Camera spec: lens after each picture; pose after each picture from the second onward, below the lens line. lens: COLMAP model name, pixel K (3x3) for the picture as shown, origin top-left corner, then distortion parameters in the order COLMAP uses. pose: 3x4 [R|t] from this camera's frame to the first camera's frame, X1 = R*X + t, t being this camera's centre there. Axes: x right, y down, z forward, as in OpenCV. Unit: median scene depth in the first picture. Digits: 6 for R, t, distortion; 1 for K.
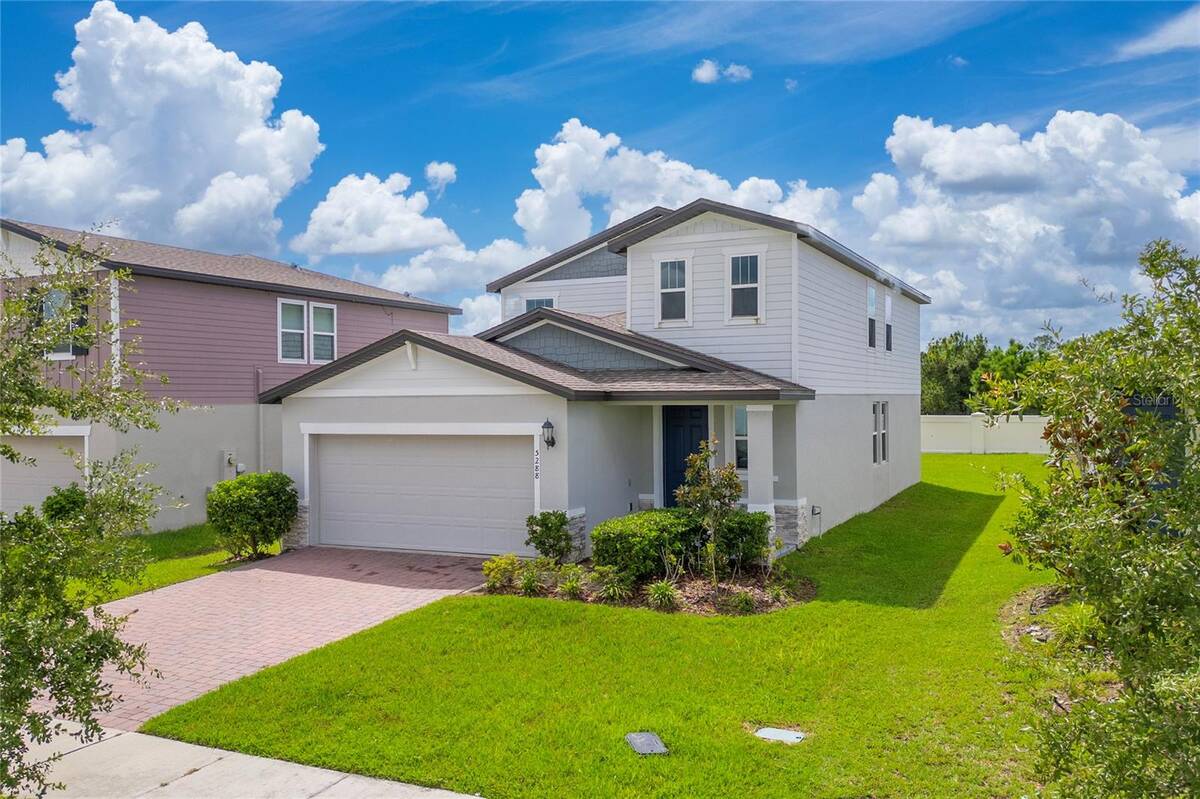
lens RADIAL K [[1006.6, 0, 600.0], [0, 1006.6, 399.5], [0, 0, 1]] dist [0.112680, -0.163138]
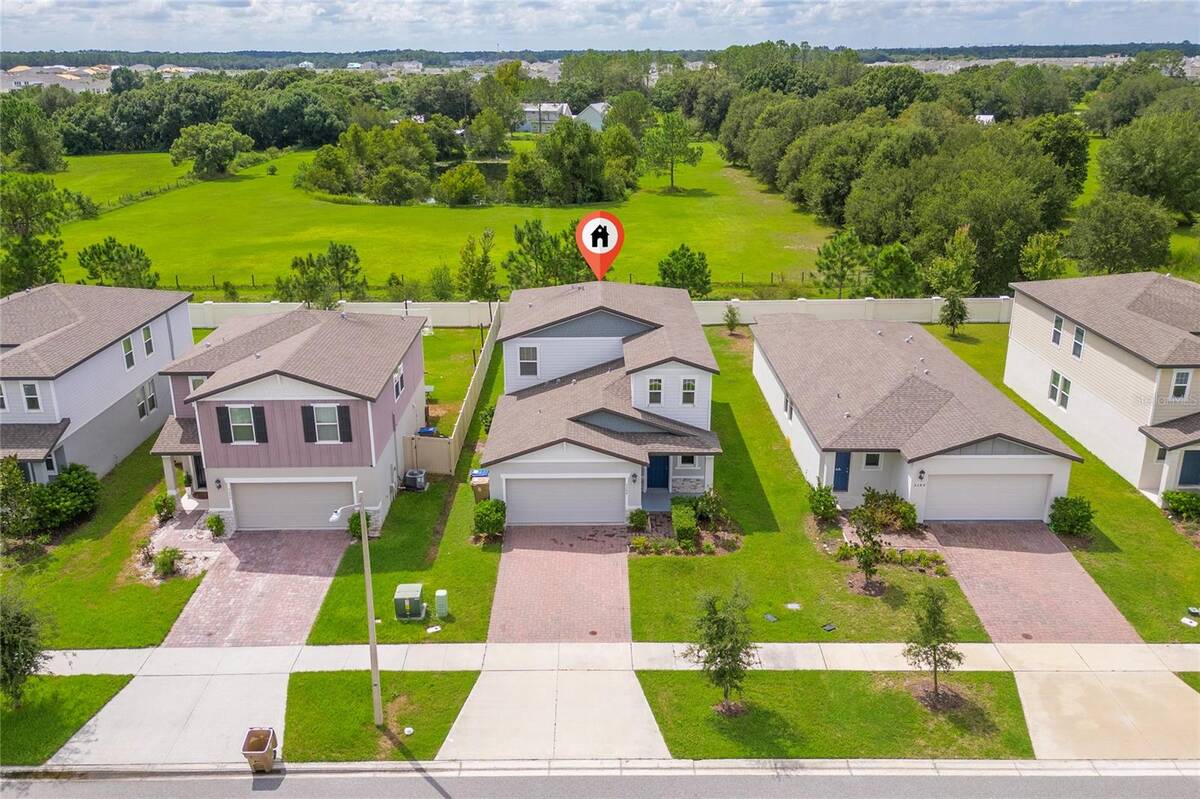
lens RADIAL K [[1006.6, 0, 600.0], [0, 1006.6, 399.5], [0, 0, 1]] dist [0.112680, -0.163138]
pose [[0.899304, -0.136325, 0.415533, -0.986710], [-0.002752, 0.948389, 0.317097, -0.815040], [-0.437315, -0.286310, 0.852515, -0.865701]]
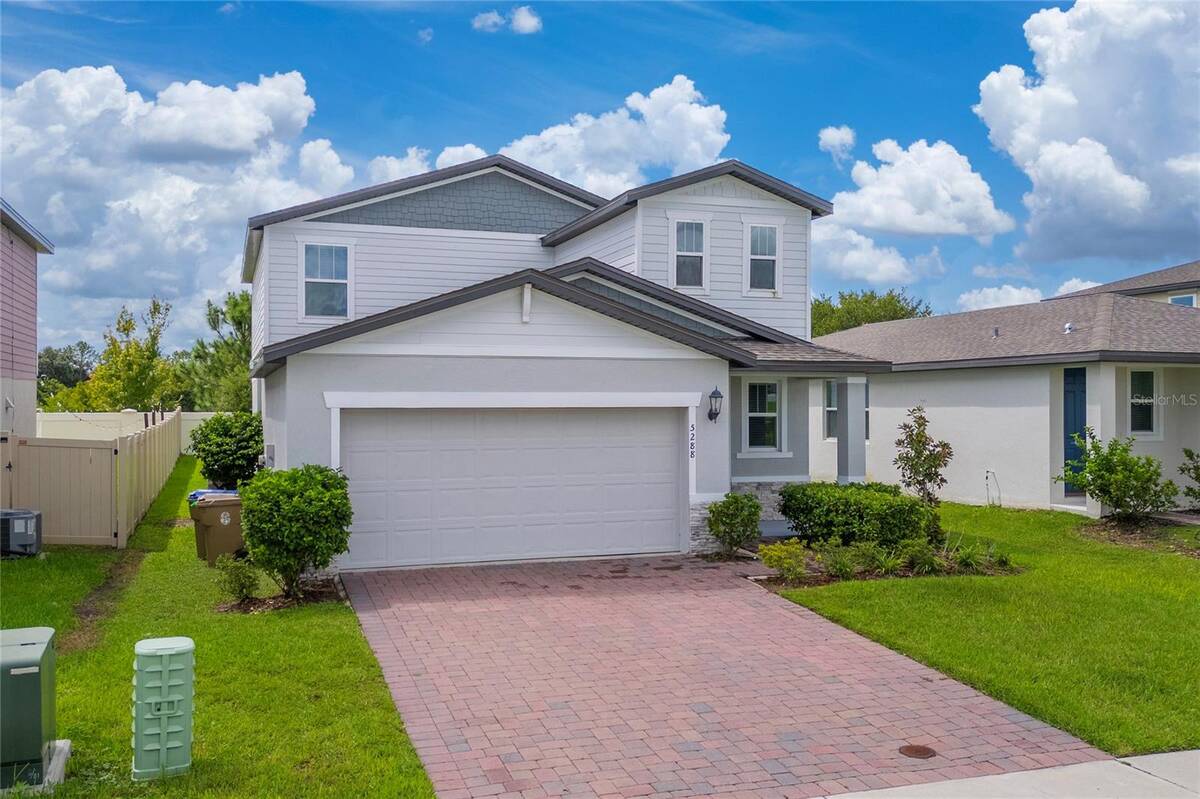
lens RADIAL K [[1084.9, 0, 615.2], [0, 1084.9, 400.3], [0, 0, 1]] dist [0.055462, -0.012954]
pose [[0.704461, 0.011938, 0.709642, -0.688744], [-0.005033, 0.999917, -0.011825, 0.037290], [-0.709725, 0.004758, 0.704463, 0.364884]]
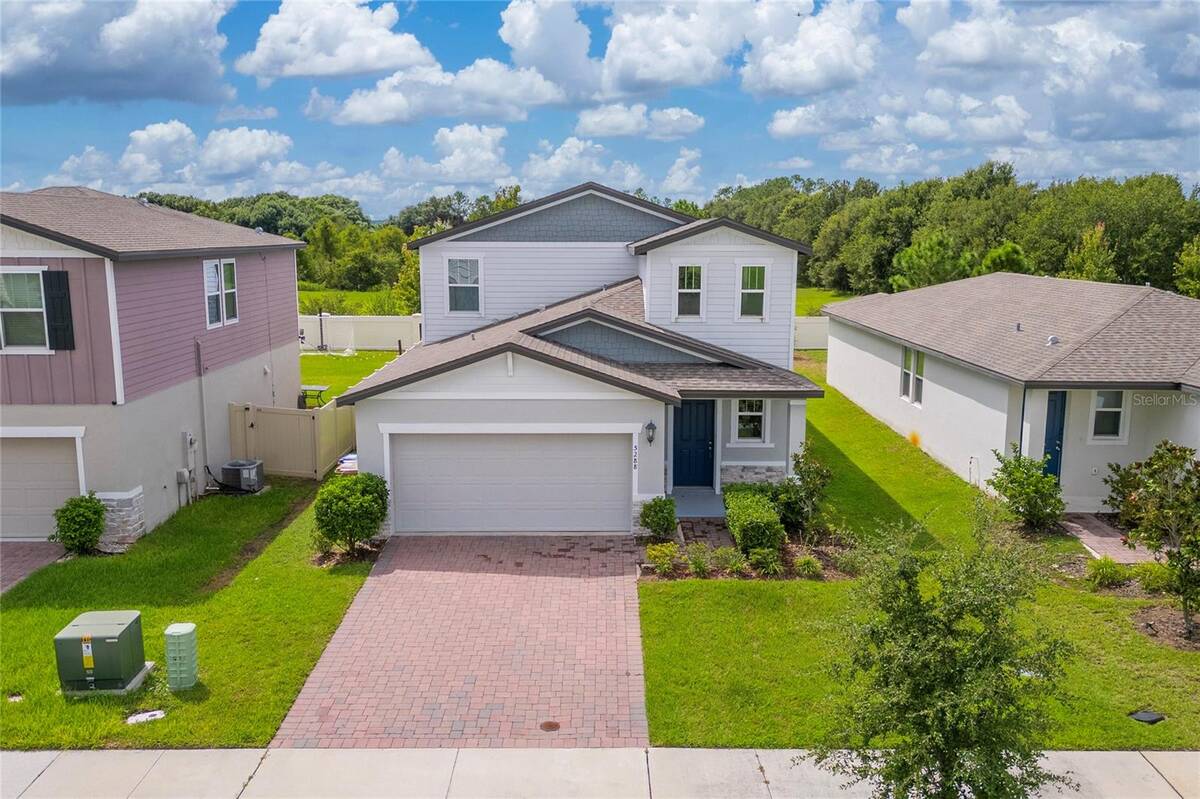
lens RADIAL K [[1049.3, 0, 612.3], [0, 1049.3, 405.9], [0, 0, 1]] dist [0.106657, -0.177341]
pose [[0.896792, -0.061491, 0.438158, -0.568237], [-0.010449, 0.987076, 0.159912, -0.175487], [-0.442329, -0.147987, 0.884559, -0.066746]]
